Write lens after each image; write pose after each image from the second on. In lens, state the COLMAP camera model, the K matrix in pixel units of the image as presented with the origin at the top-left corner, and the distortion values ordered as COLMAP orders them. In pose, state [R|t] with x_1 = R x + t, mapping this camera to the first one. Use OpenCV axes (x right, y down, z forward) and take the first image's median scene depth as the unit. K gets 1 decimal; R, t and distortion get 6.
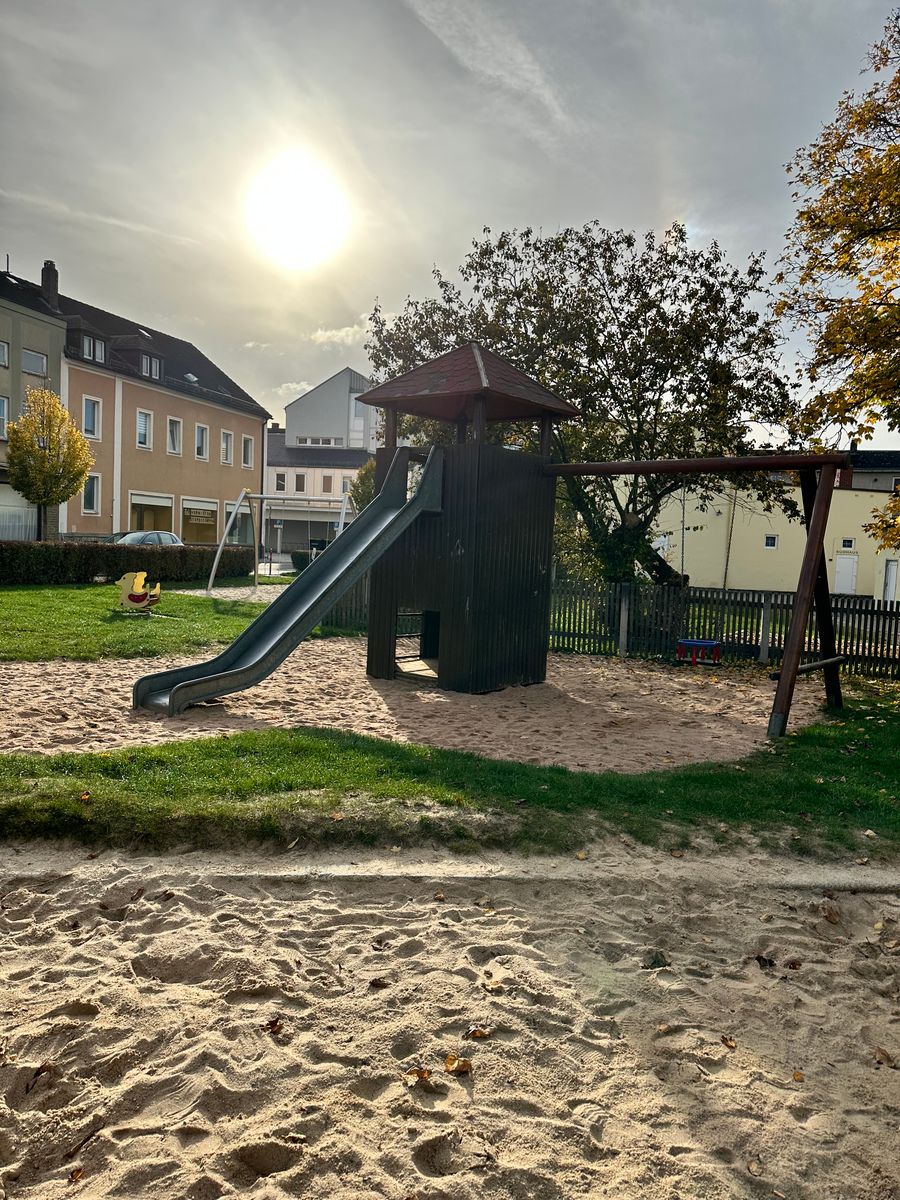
lens RADIAL K [[831.2, 0, 450.0], [0, 831.2, 600.0], [0, 0, 1]] dist [0.142430, -0.203362]
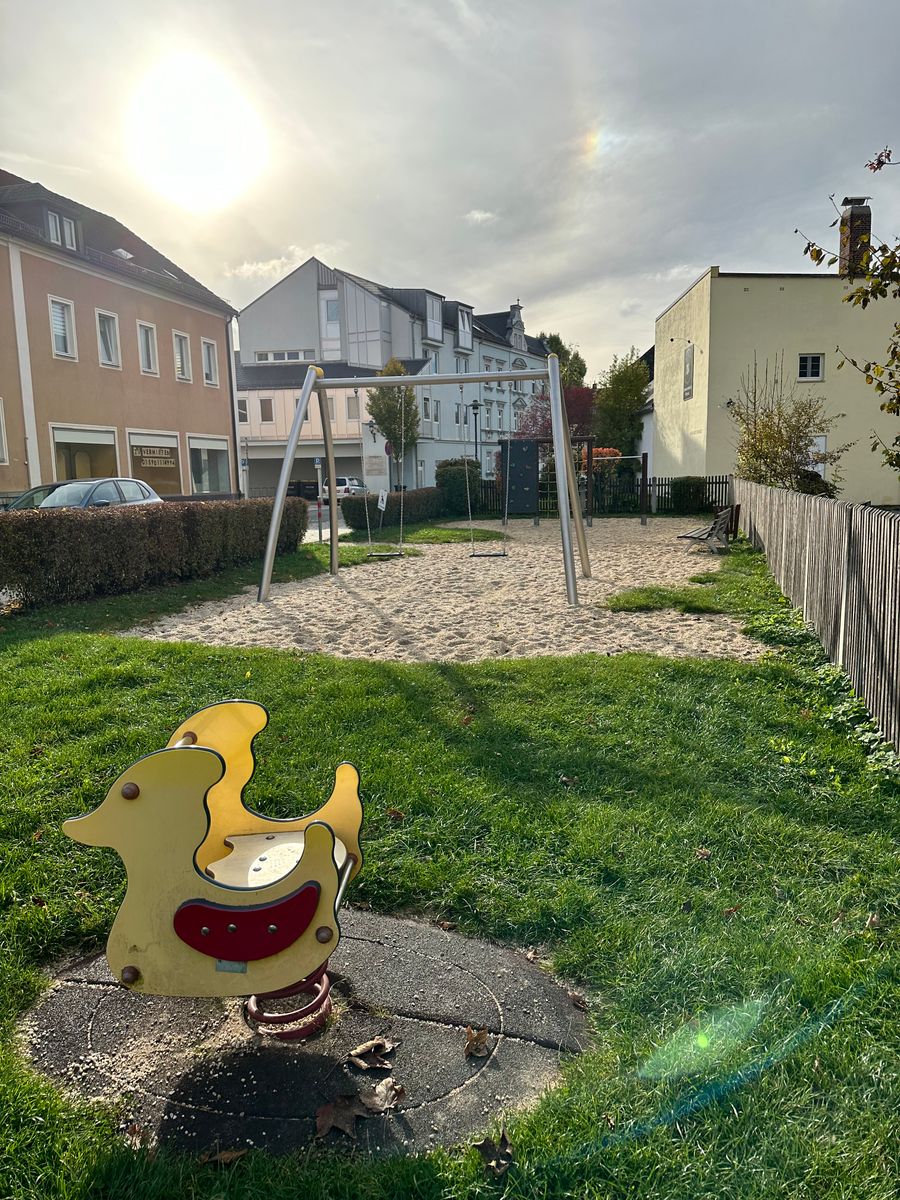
lens RADIAL K [[831.2, 0, 450.0], [0, 831.2, 600.0], [0, 0, 1]] dist [0.142430, -0.203362]
pose [[0.994742, -0.081208, 0.062393, -0.108937], [0.075938, 0.993682, 0.082642, -0.020611], [-0.068710, -0.077470, 0.994624, 0.276397]]
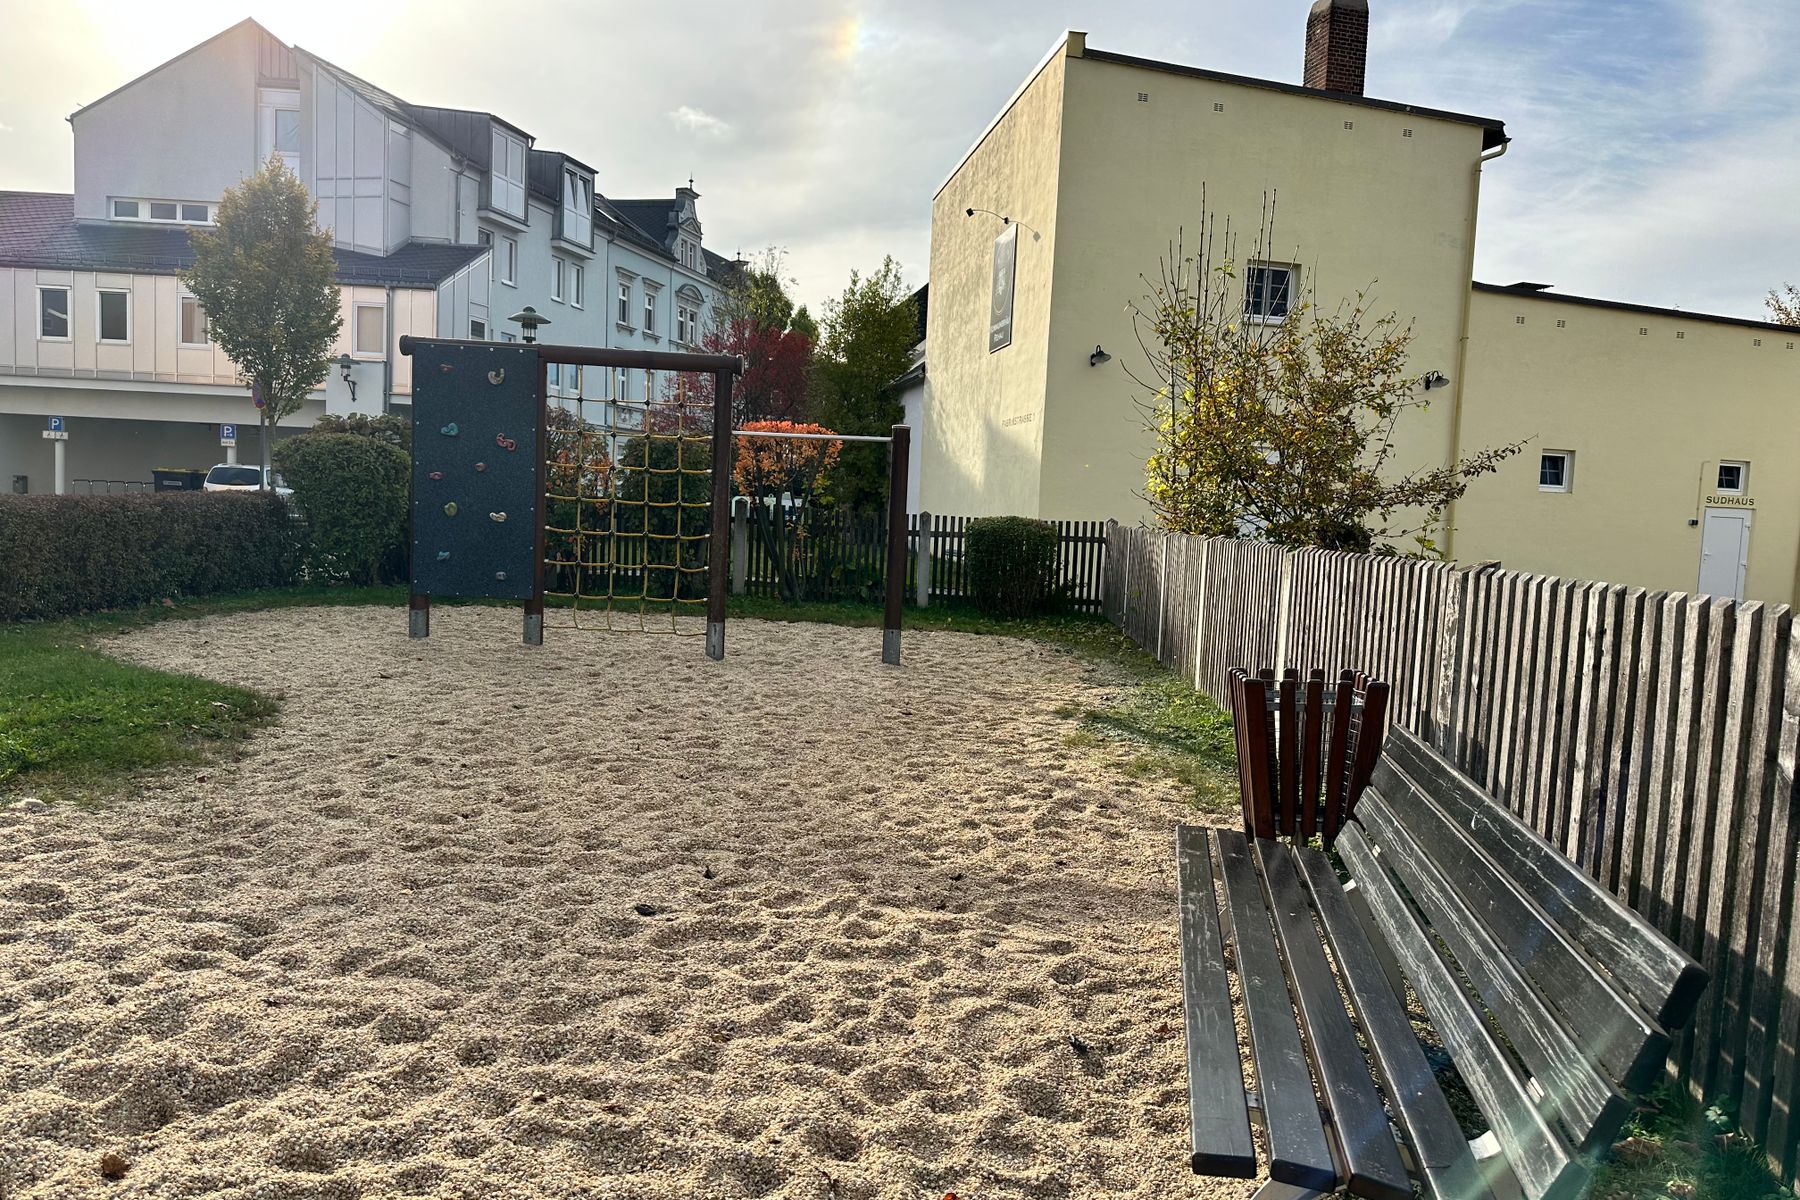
lens RADIAL K [[1241.2, 0, 900.0], [0, 1241.2, 600.0], [0, 0, 1]] dist [-0.000665, -0.000542]
pose [[0.957303, -0.024244, 0.288068, -0.012496], [0.018219, 0.999556, 0.023579, -0.032969], [-0.288512, -0.017324, 0.957320, 0.583813]]
